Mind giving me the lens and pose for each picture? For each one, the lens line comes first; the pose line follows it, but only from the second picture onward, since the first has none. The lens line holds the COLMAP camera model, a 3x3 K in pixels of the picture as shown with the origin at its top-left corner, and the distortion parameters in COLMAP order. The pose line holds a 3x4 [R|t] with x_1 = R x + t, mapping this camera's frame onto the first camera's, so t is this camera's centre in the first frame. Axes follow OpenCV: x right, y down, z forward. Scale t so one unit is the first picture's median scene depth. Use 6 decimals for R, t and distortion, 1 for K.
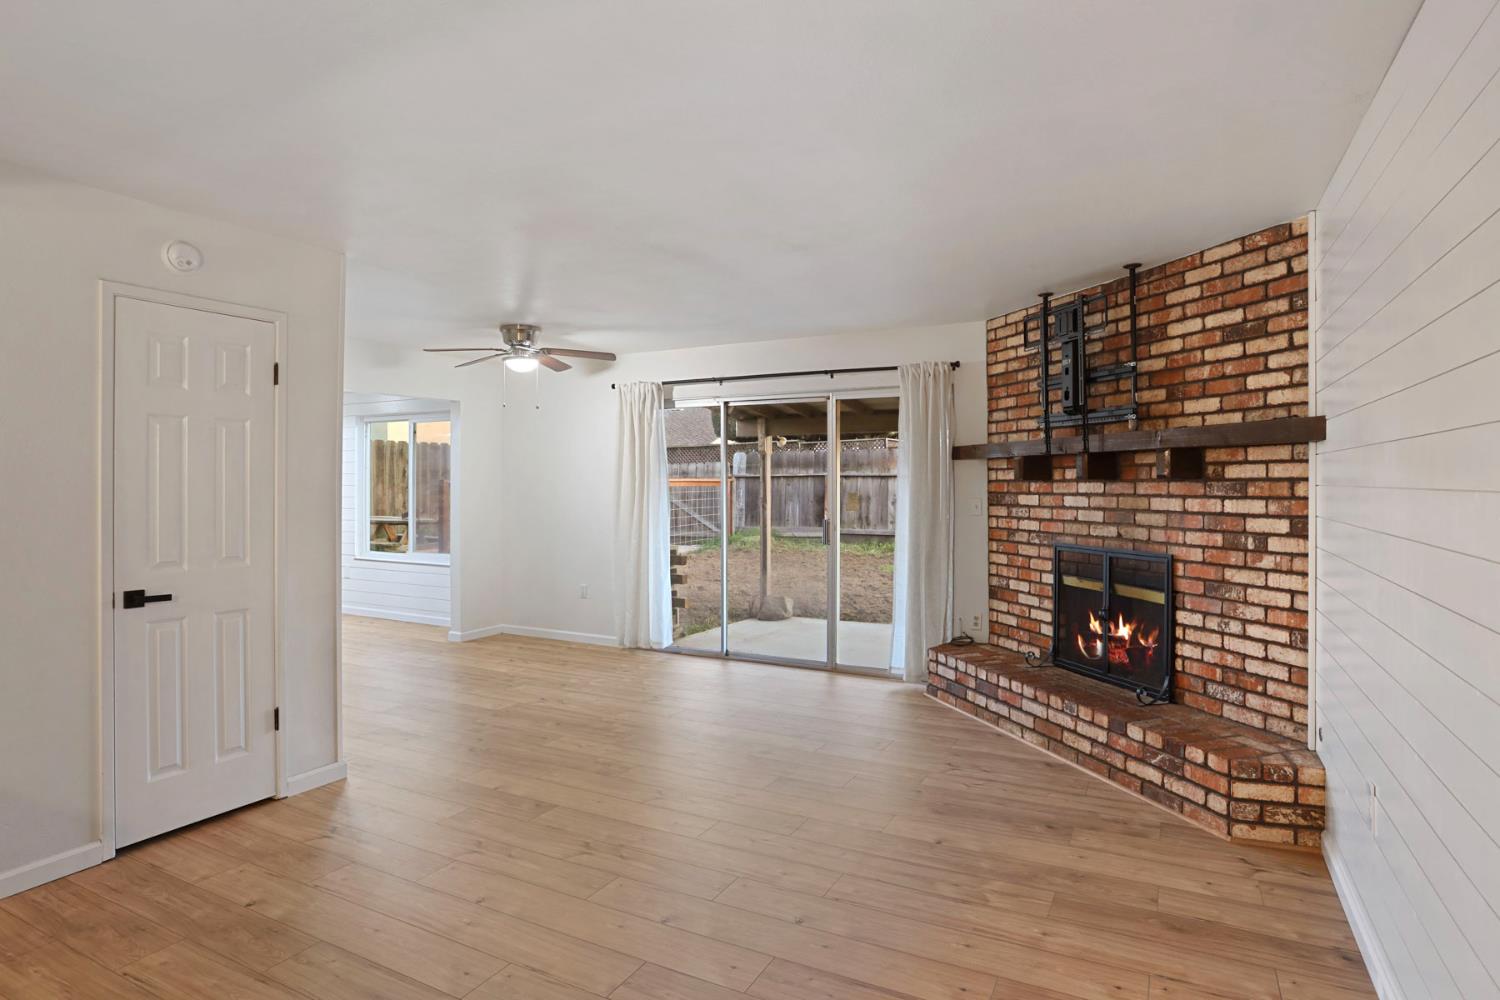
lens RADIAL K [[1072.1, 0, 660.6], [0, 1072.1, 472.7], [0, 0, 1]] dist [-0.048142, 0.002788]
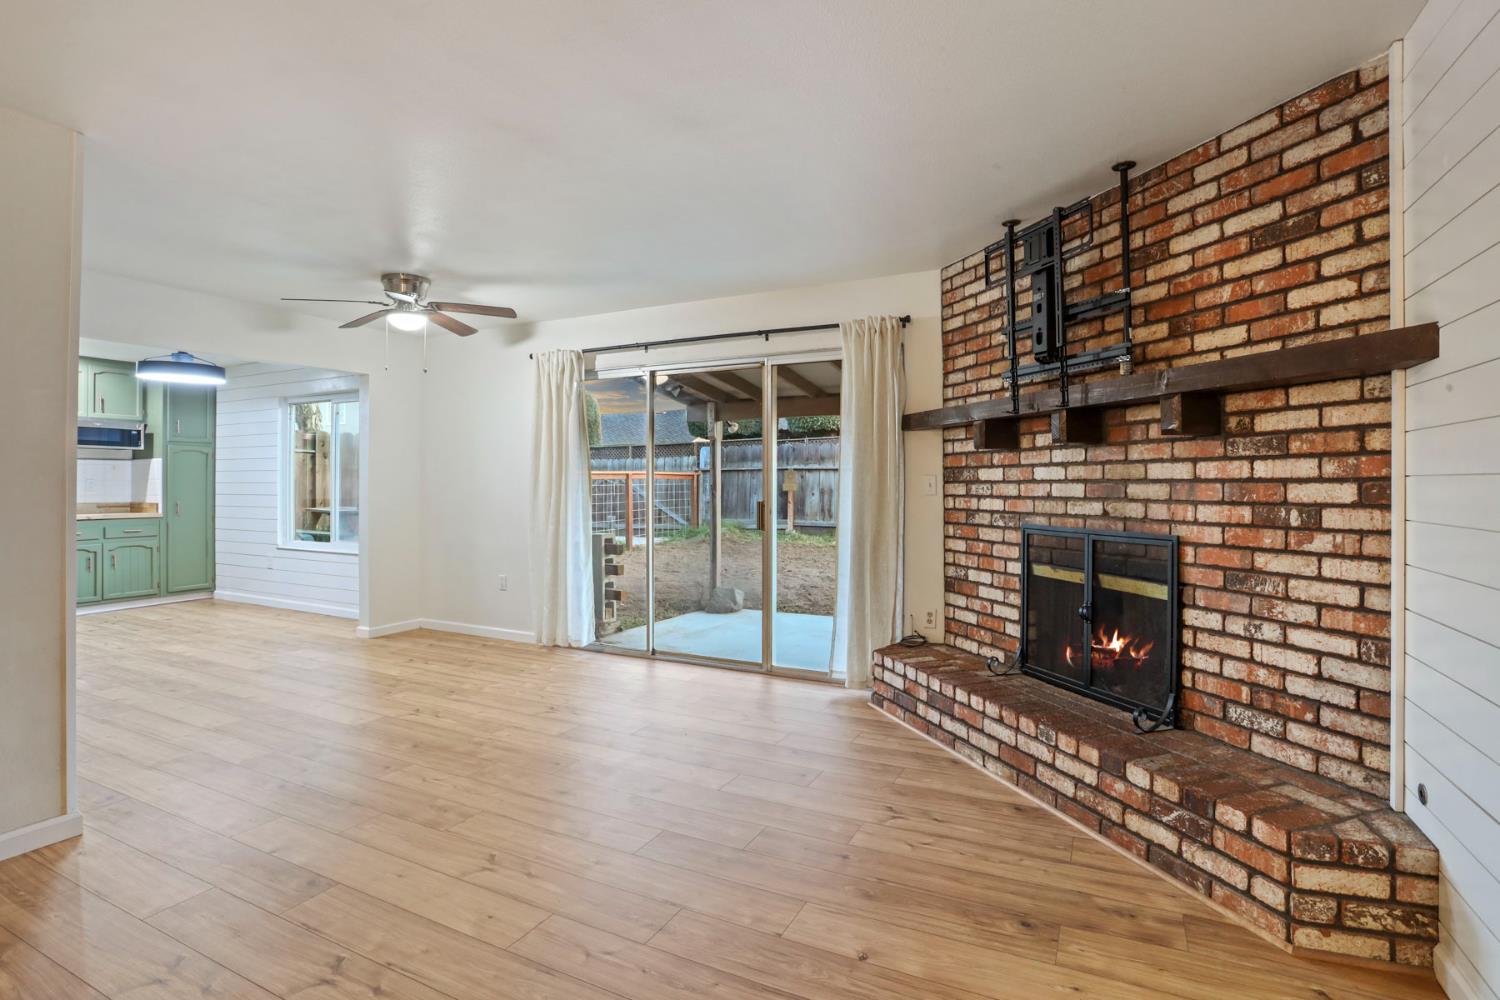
lens RADIAL K [[731.3, 0, 750.0], [0, 731.3, 500.0], [0, 0, 1]] dist [-0.057613, 0.020490]
pose [[0.999642, 0.000881, 0.026739, 0.162489], [-0.000905, 0.999999, 0.000888, 0.052626], [-0.026738, -0.000912, 0.999642, 0.501573]]
